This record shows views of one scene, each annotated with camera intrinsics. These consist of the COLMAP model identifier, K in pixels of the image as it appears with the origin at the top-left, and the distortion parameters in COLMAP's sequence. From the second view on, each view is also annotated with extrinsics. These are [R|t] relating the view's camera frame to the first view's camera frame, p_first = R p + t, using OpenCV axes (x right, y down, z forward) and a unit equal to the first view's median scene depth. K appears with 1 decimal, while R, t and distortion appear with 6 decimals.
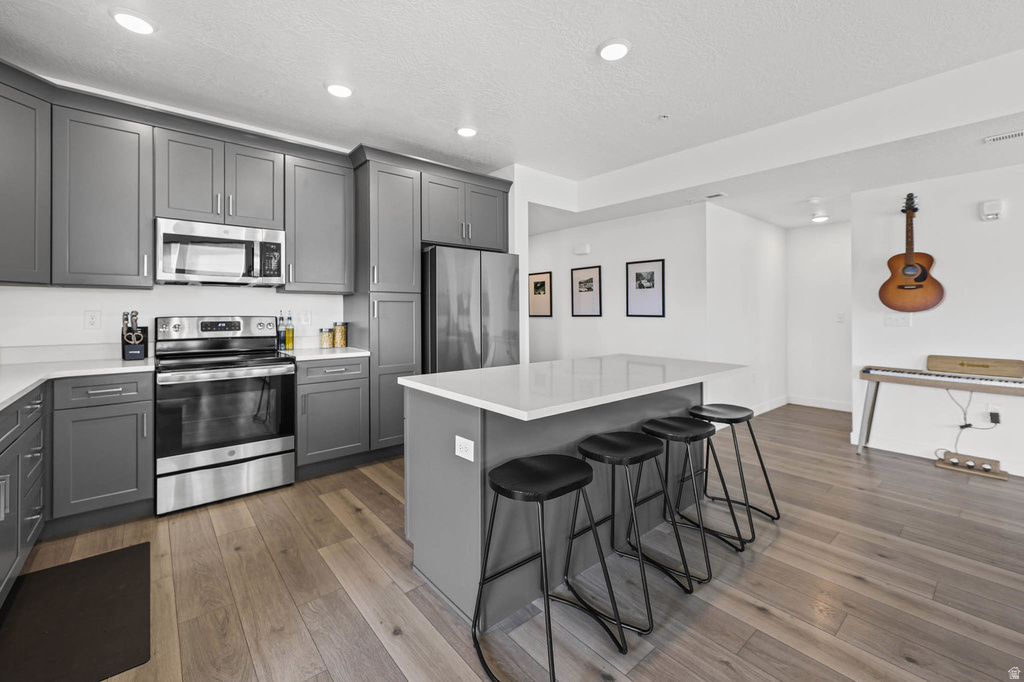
lens RADIAL K [[431.4, 0, 520.1], [0, 431.4, 310.0], [0, 0, 1]] dist [-0.000439, -0.000198]
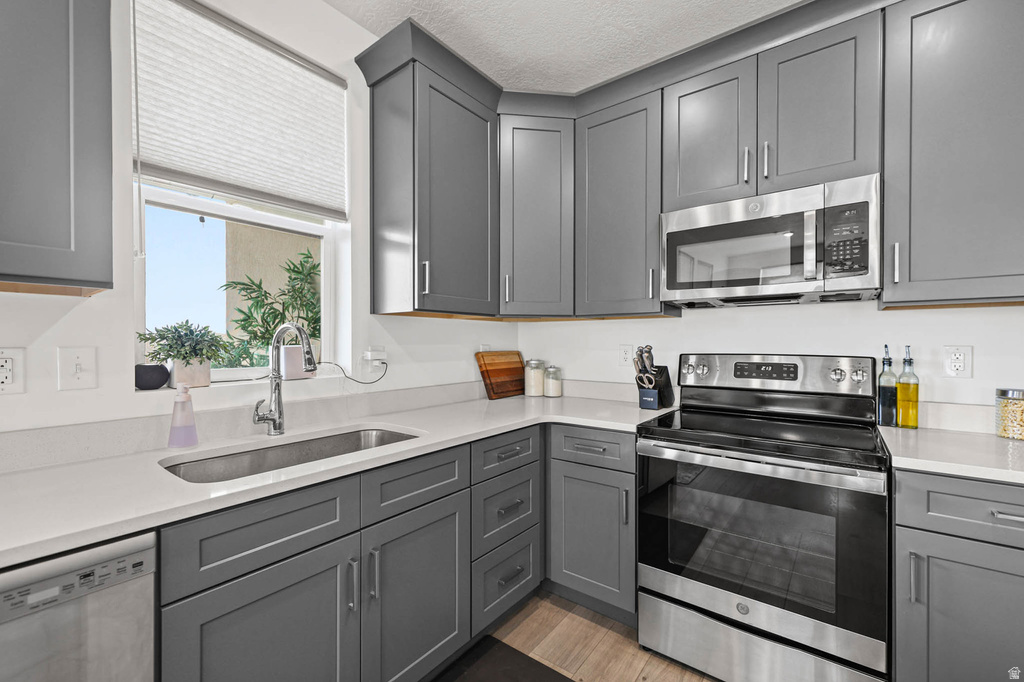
lens RADIAL K [[415.6, 0, 514.7], [0, 415.6, 343.9], [0, 0, 1]] dist [0.000822, -0.000046]
pose [[0.185756, 0.000785, -0.982595, -0.191505], [0.000331, 1.000000, 0.000862, -0.000598], [0.982596, -0.000485, 0.185756, 0.565436]]
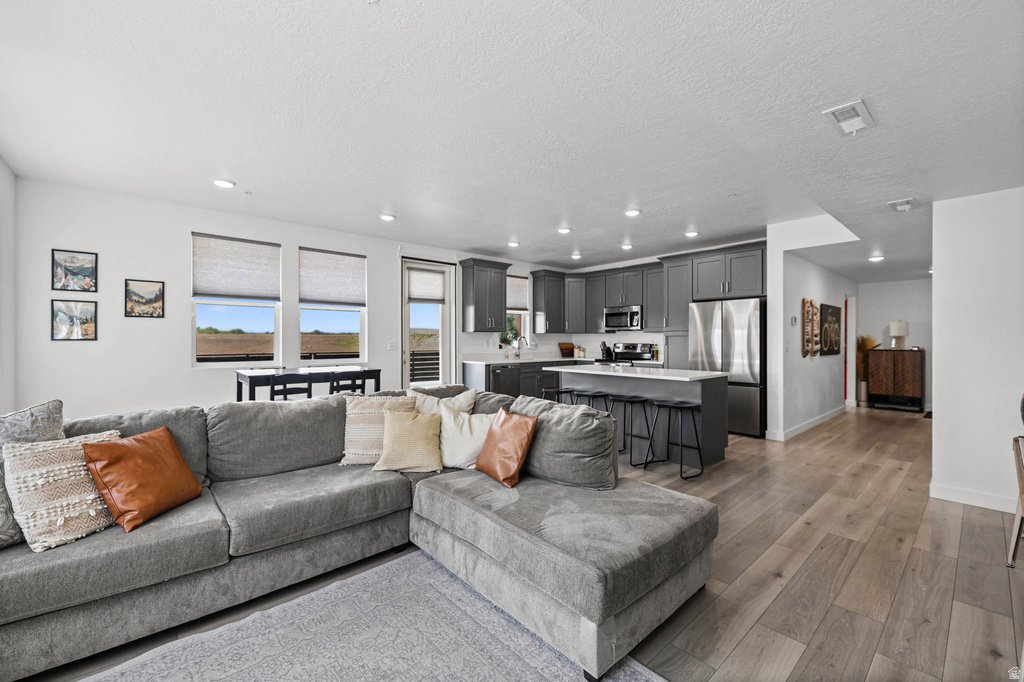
lens RADIAL K [[415.6, 0, 514.7], [0, 415.6, 343.9], [0, 0, 1]] dist [0.000822, -0.000046]
pose [[0.008930, 0.001940, -0.999958, 1.736597], [0.000969, 0.999998, 0.001948, 0.015846], [0.999960, -0.000986, 0.008928, 0.327197]]
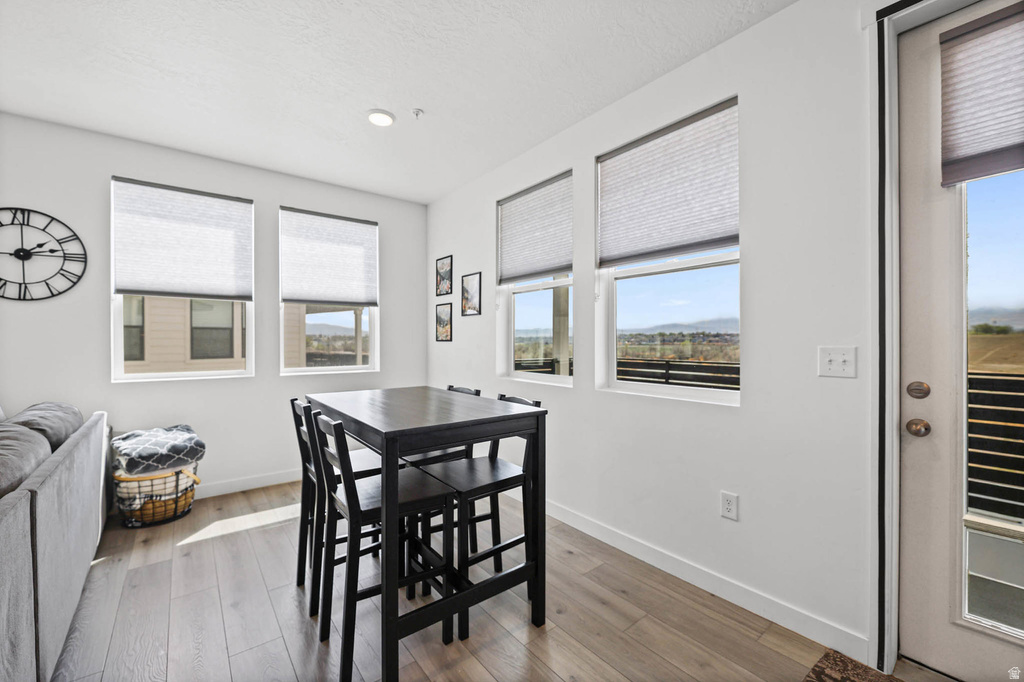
lens RADIAL K [[415.6, 0, 514.7], [0, 415.6, 343.9], [0, 0, 1]] dist [0.000822, -0.000046]
pose [[-0.999090, -0.004454, 0.042409, 0.154666], [-0.004080, 0.999952, 0.008892, 0.001028], [-0.042446, 0.008711, -0.999061, 0.334017]]
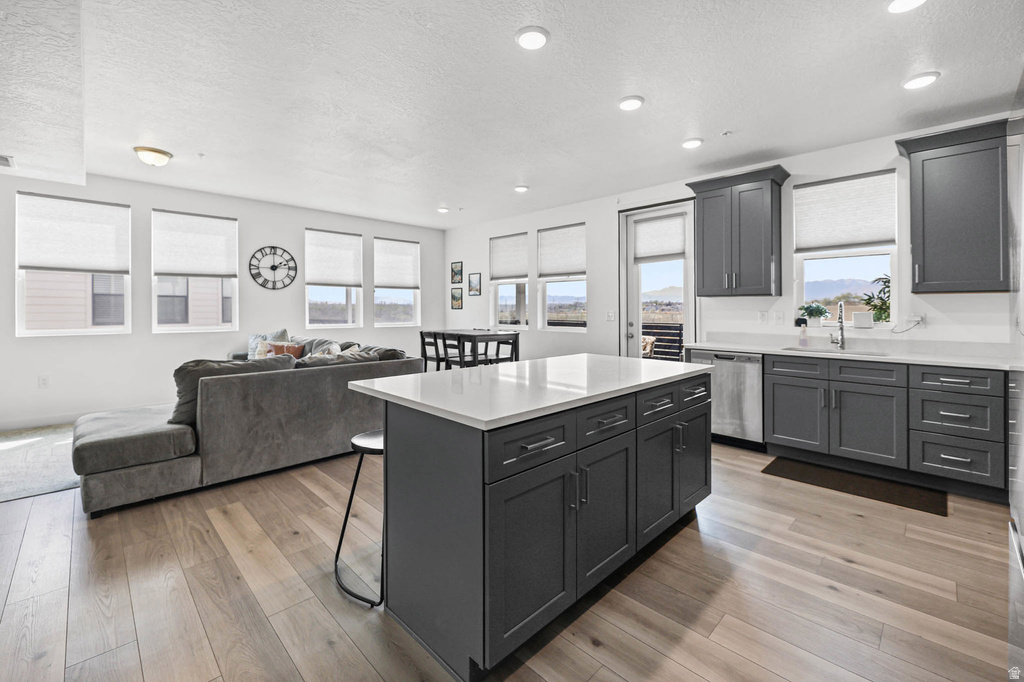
lens RADIAL K [[431.4, 0, 520.1], [0, 431.4, 310.0], [0, 0, 1]] dist [-0.000439, -0.000198]
pose [[-0.997157, -0.007810, -0.074948, 0.262406], [-0.008087, 0.999962, 0.003391, -0.000446], [0.074919, 0.003988, -0.997182, 1.534212]]
